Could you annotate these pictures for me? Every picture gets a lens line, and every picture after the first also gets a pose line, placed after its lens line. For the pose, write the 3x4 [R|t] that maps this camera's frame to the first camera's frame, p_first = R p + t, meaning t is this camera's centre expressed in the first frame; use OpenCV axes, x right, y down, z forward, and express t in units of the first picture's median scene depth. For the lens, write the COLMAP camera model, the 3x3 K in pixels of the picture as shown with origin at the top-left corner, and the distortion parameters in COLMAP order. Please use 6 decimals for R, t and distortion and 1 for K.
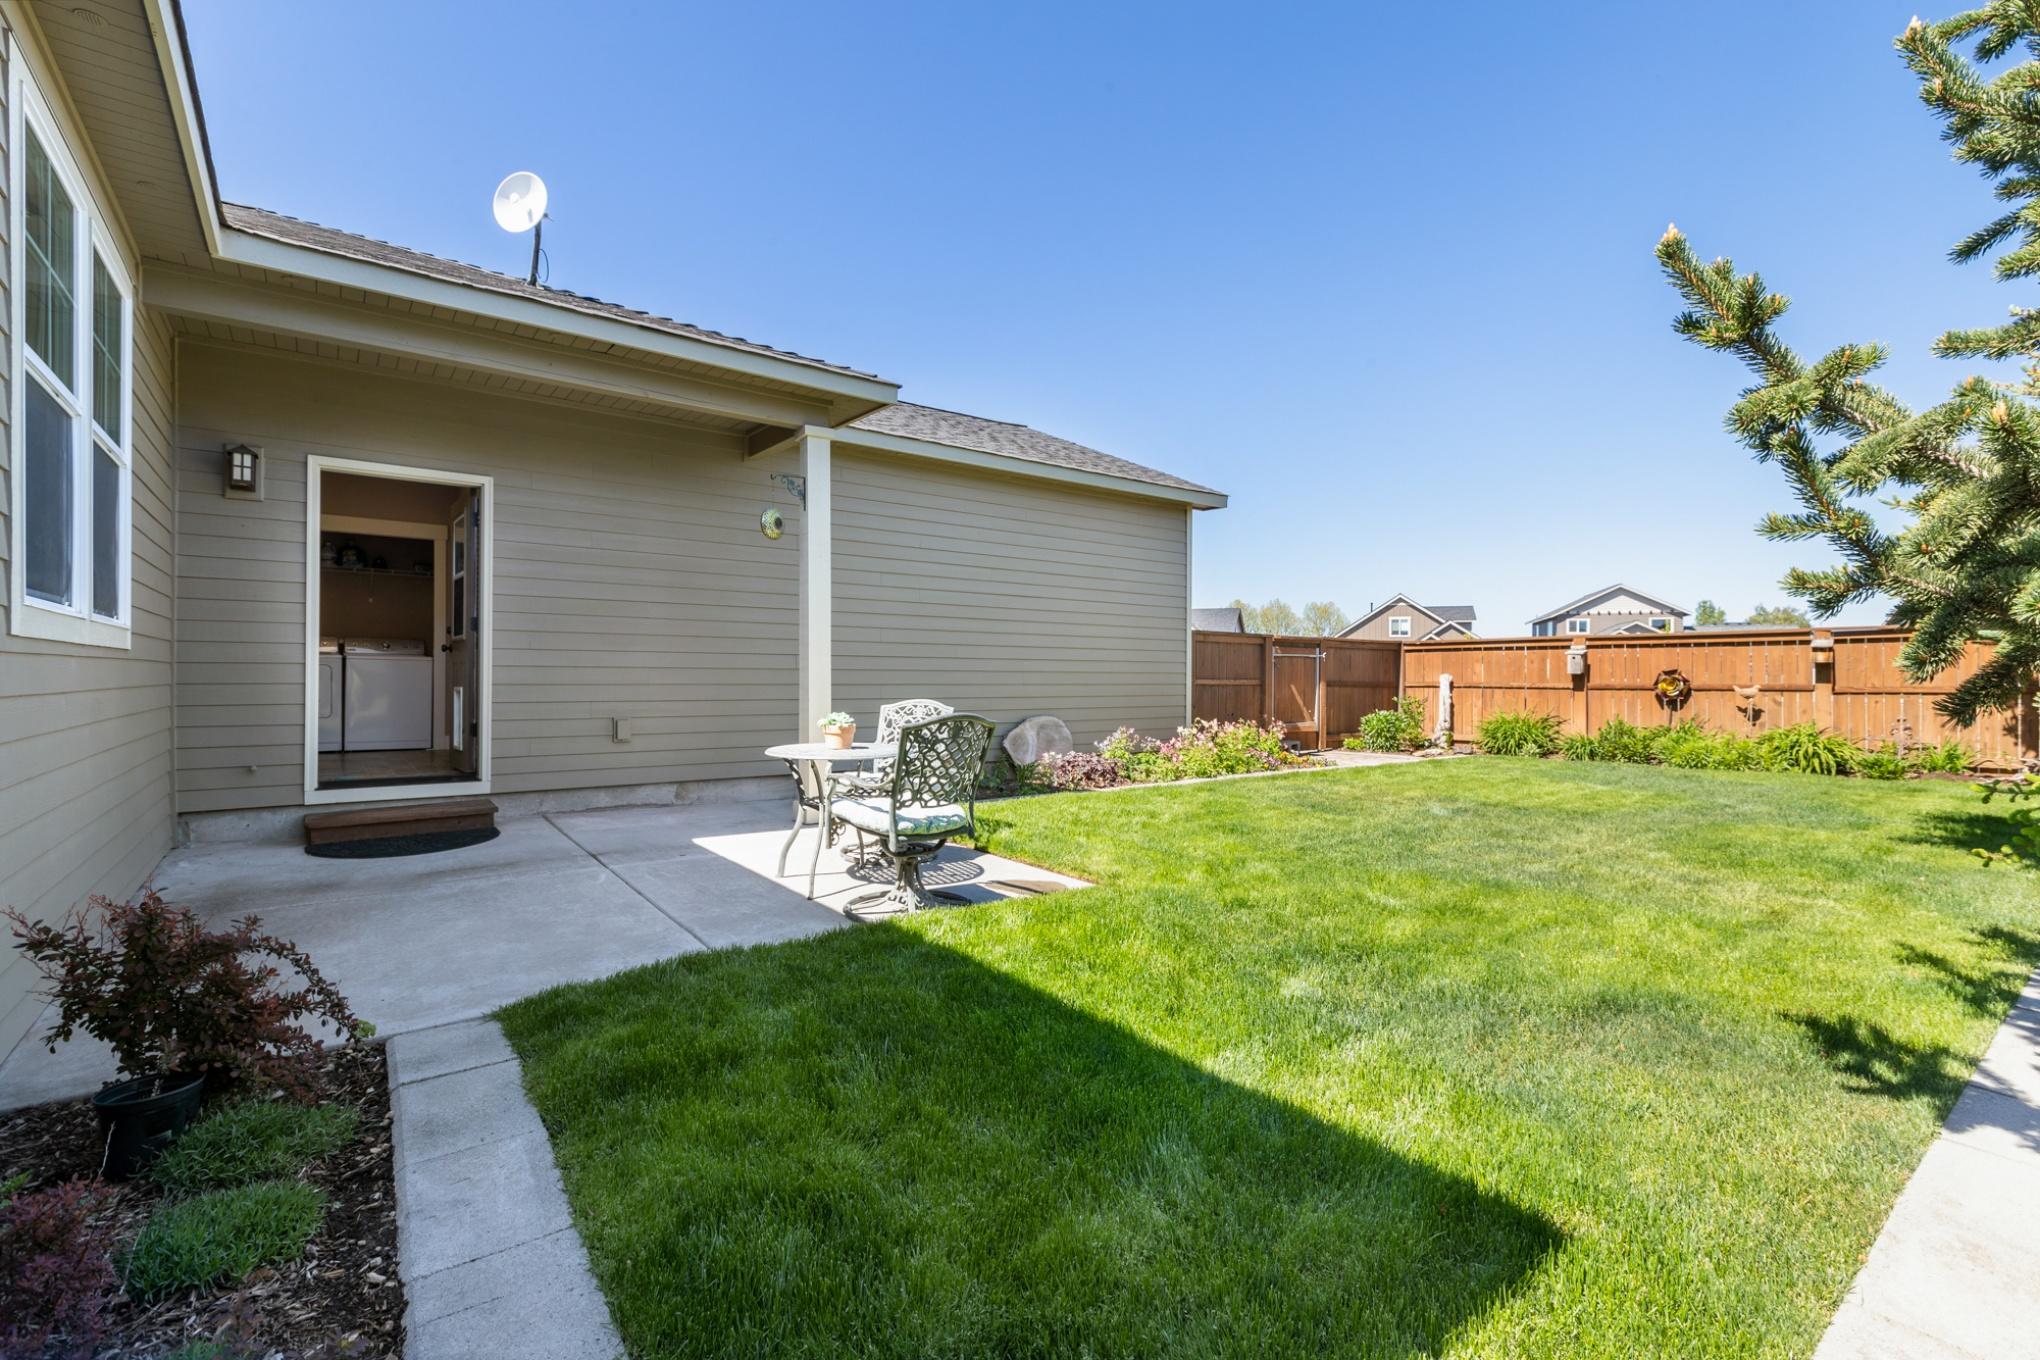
lens RADIAL K [[922.7, 0, 1006.3], [0, 922.7, 678.9], [0, 0, 1]] dist [0.001823, 0.000956]
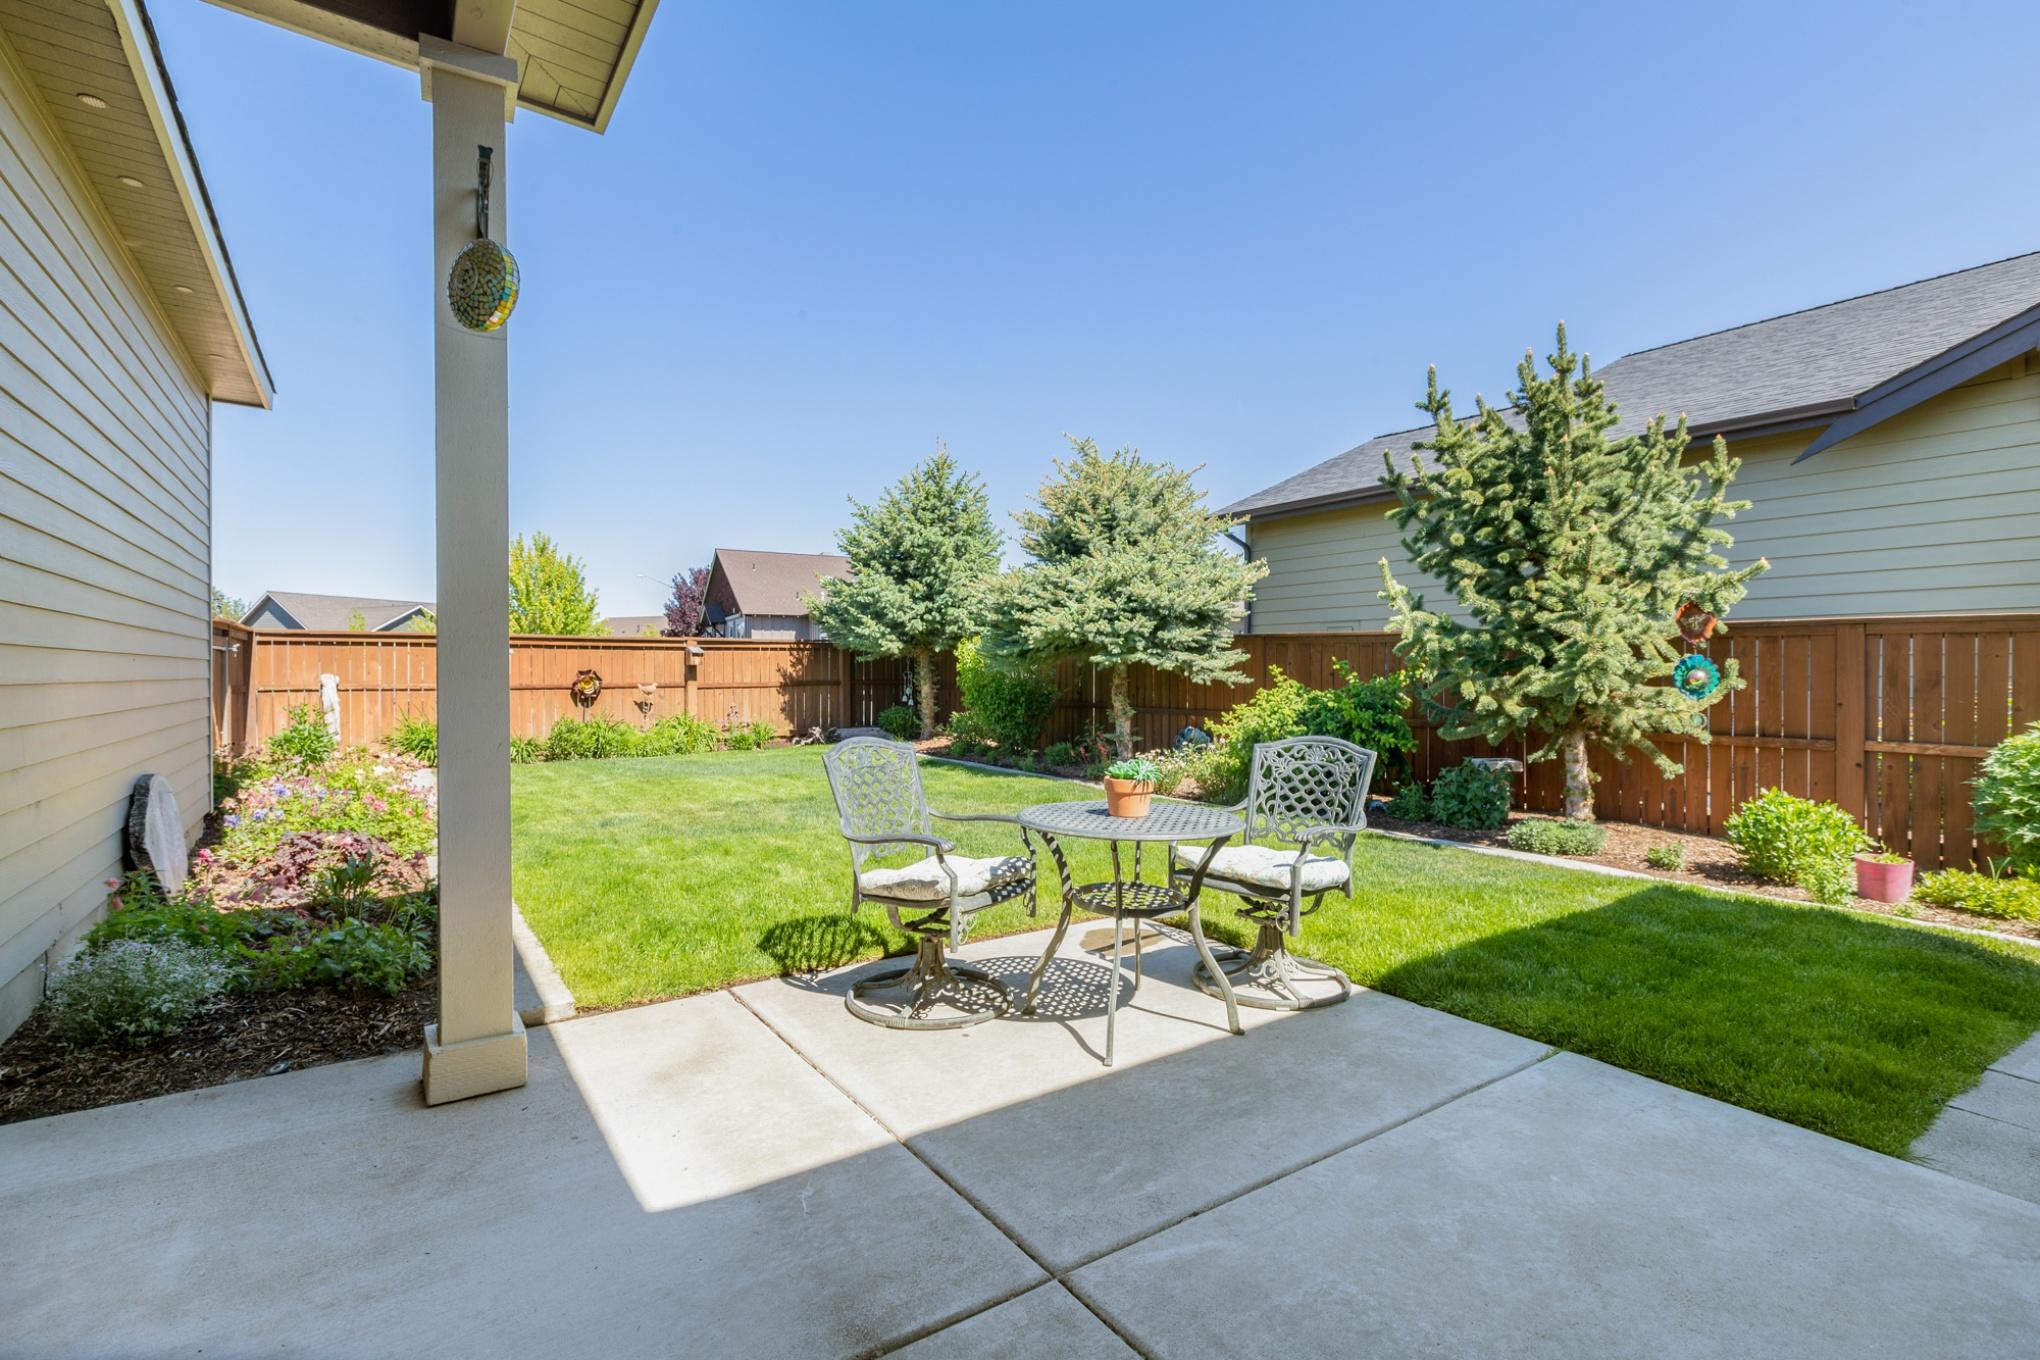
lens RADIAL K [[922.7, 0, 1010.0], [0, 922.7, 679.9], [0, 0, 1]] dist [0.001823, 0.000956]
pose [[0.067696, -0.020597, 0.997493, -0.358453], [0.003956, 0.999785, 0.020376, -0.019549], [-0.997698, 0.002567, 0.067763, 0.437549]]
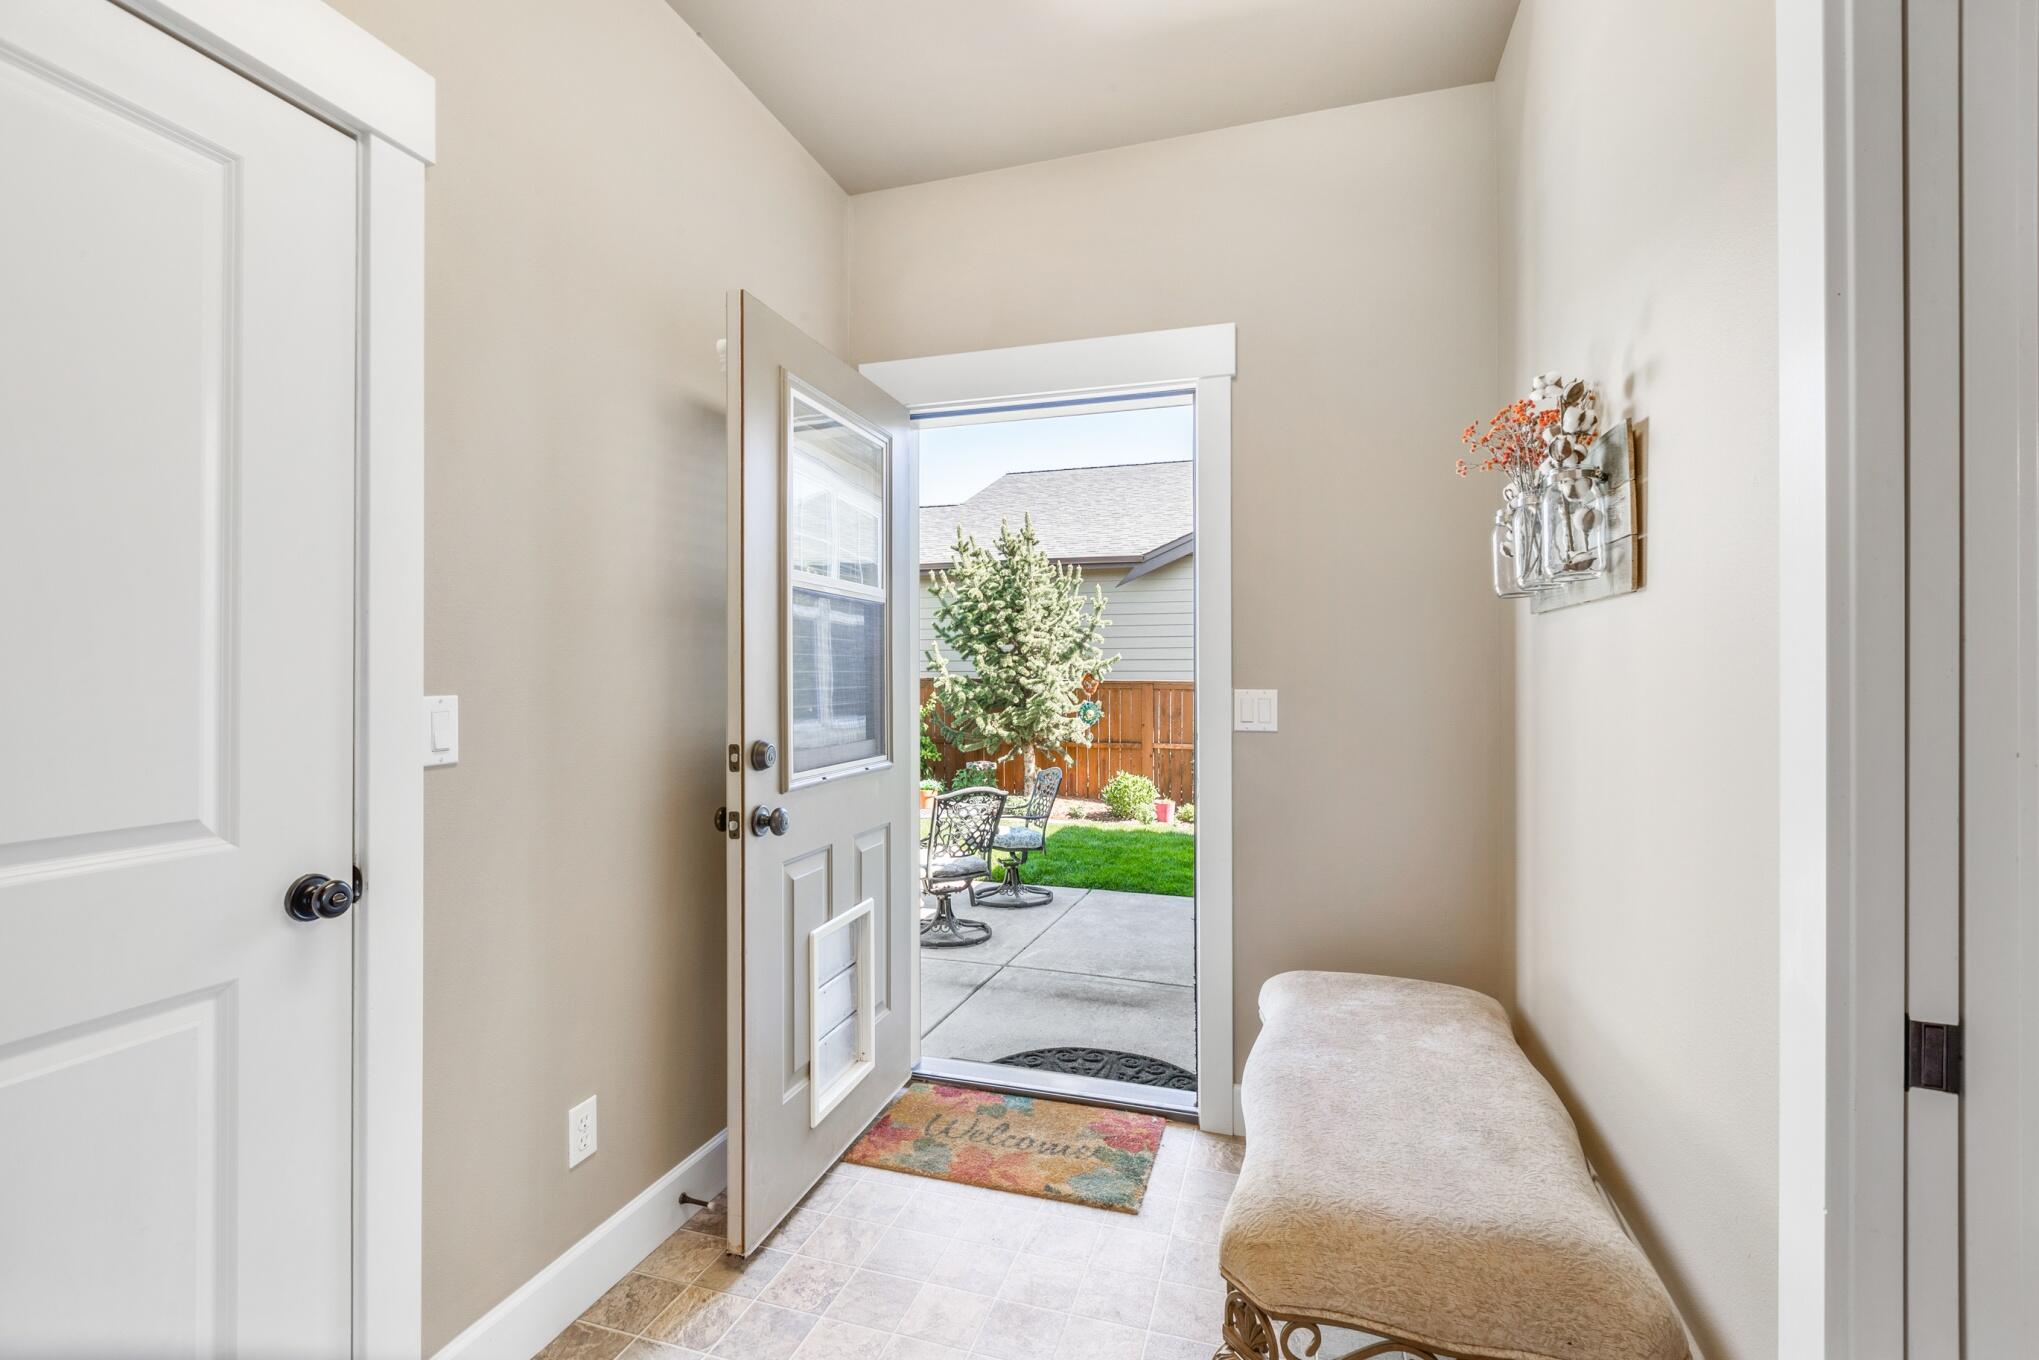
lens RADIAL K [[922.2, 0, 1017.7], [0, 922.2, 675.3], [0, 0, 1]] dist [0.001823, 0.000956]
pose [[-0.548732, -0.012225, 0.835909, -0.580886], [-0.001714, 0.999907, 0.013498, -0.061976], [-0.835997, 0.005974, -0.548702, 0.682649]]
